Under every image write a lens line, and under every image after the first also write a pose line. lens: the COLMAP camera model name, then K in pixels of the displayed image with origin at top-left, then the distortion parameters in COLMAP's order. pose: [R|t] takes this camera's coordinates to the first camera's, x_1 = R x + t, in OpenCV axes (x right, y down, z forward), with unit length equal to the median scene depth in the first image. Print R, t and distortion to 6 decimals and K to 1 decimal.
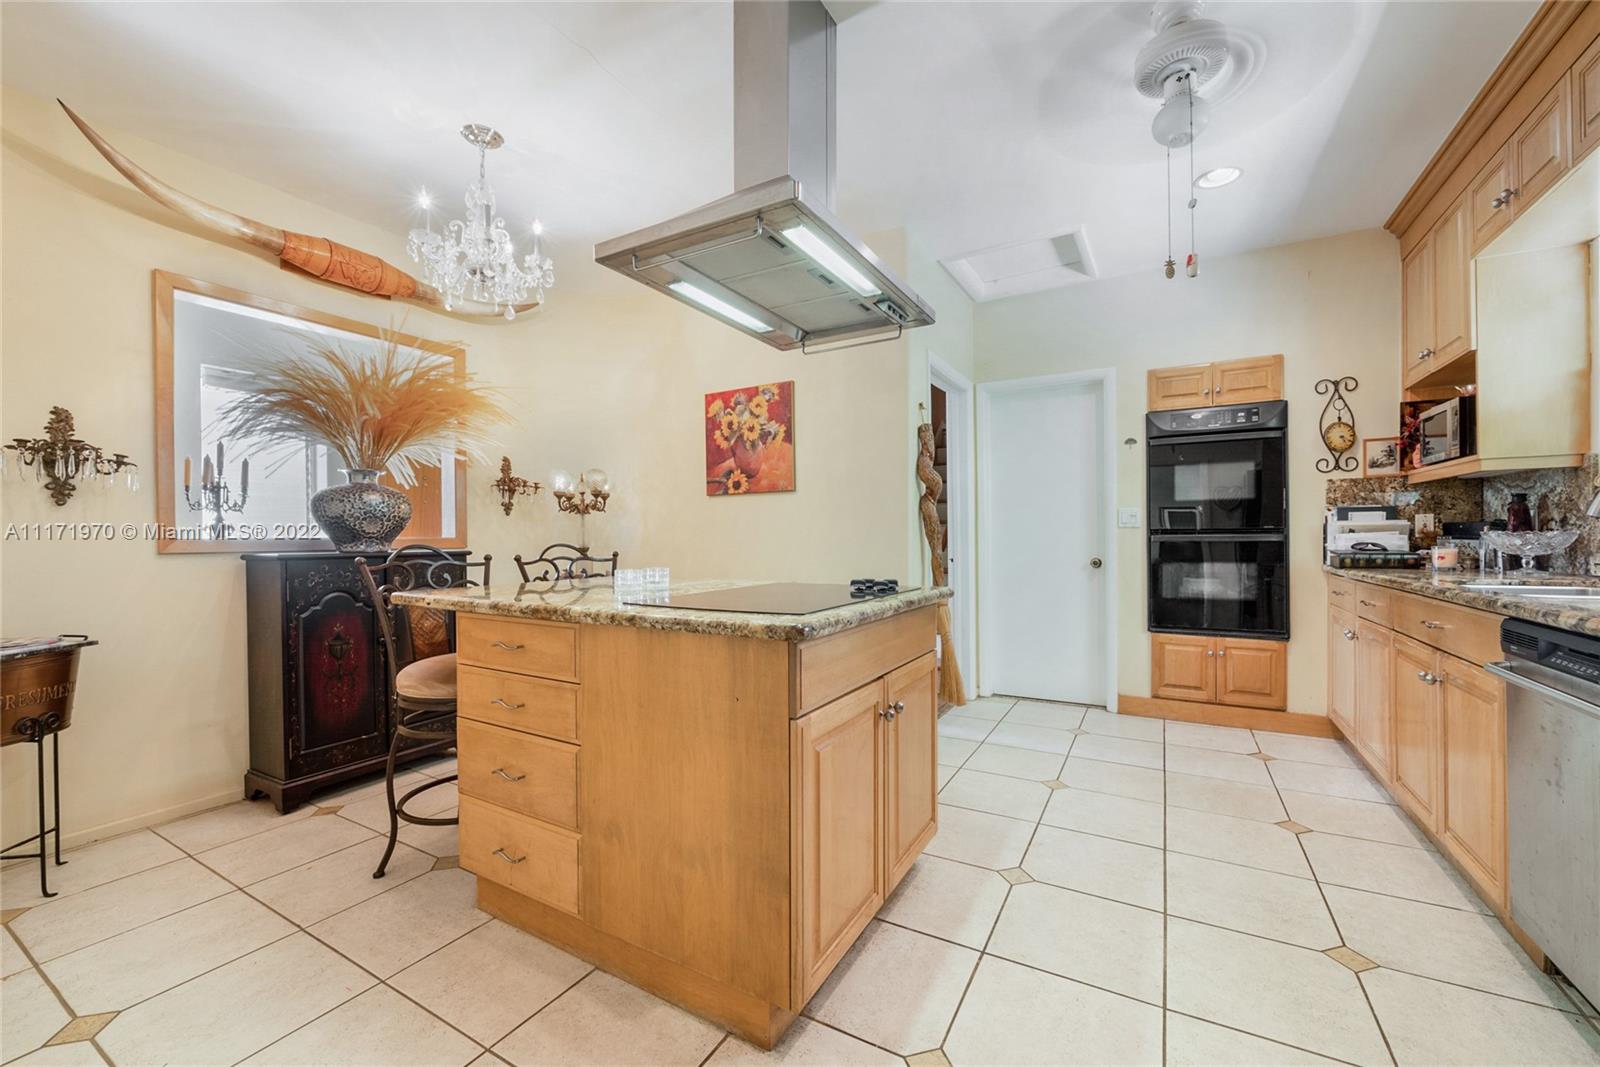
lens RADIAL K [[634.0, 0, 803.5], [0, 634.0, 538.6], [0, 0, 1]] dist [0.003338, 0.000228]
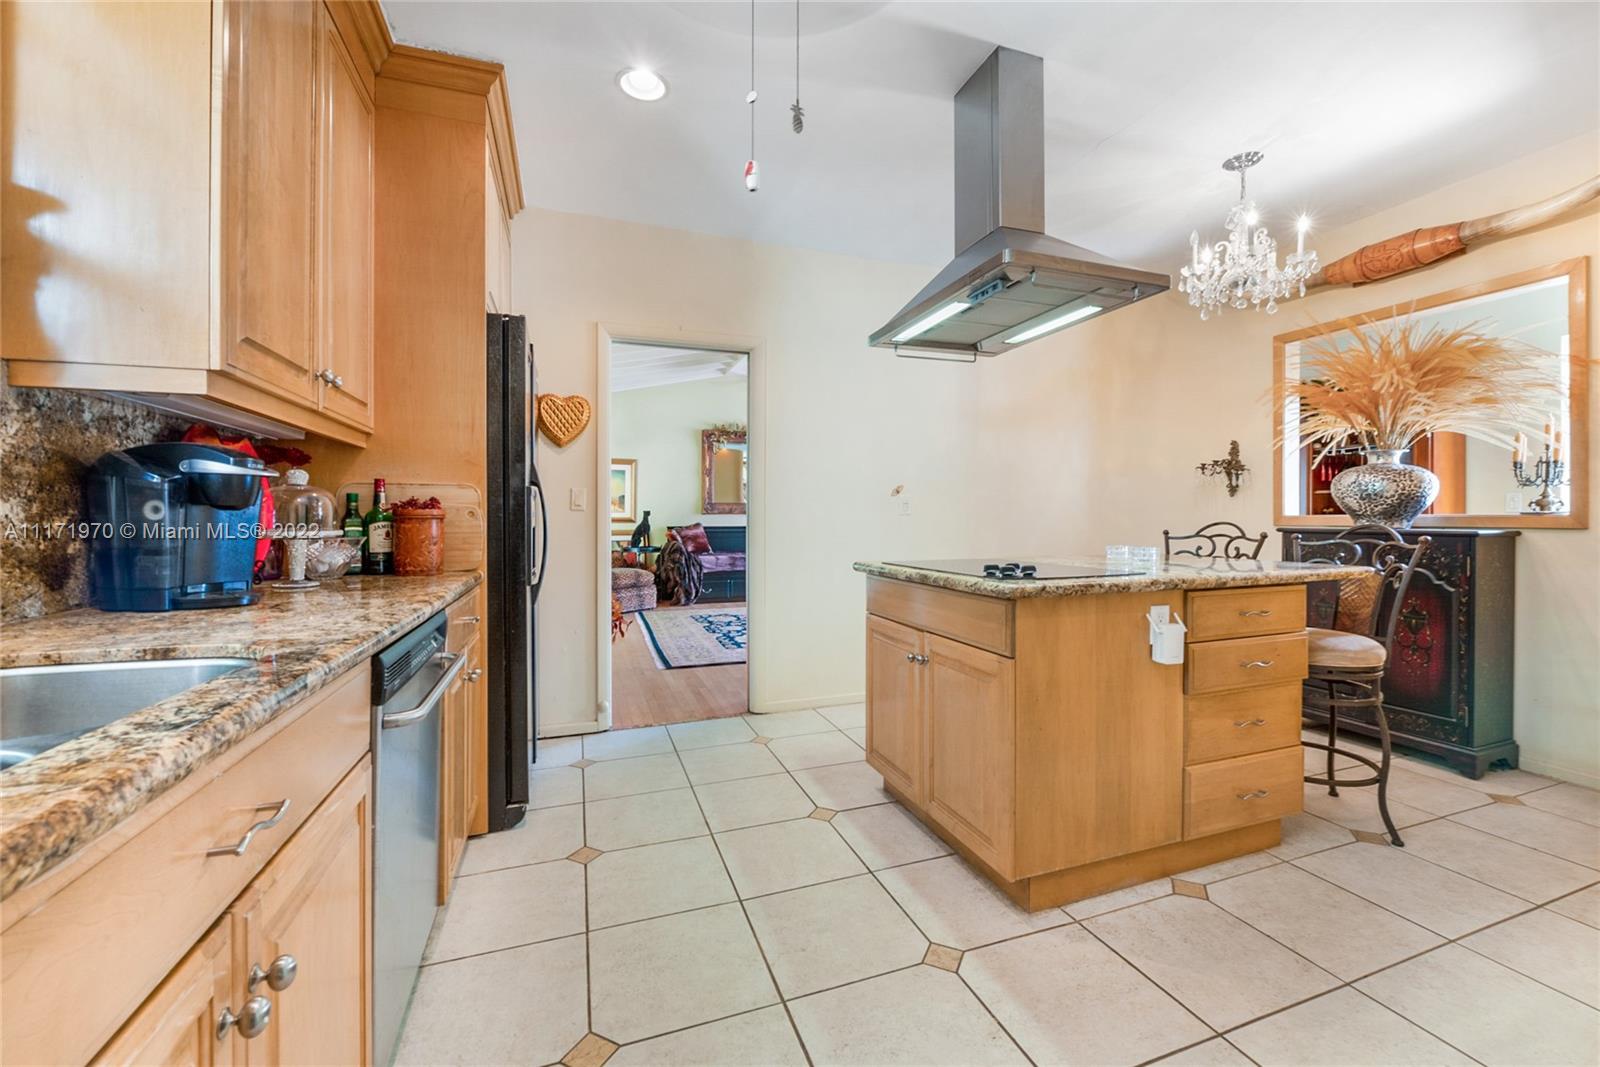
lens RADIAL K [[634.0, 0, 802.8], [0, 634.0, 518.3], [0, 0, 1]] dist [0.003338, 0.000228]
pose [[-0.648404, 0.008762, -0.761246, 0.899388], [-0.002117, 0.999909, 0.013312, -0.011057], [0.761294, 0.010243, -0.648326, 1.192381]]
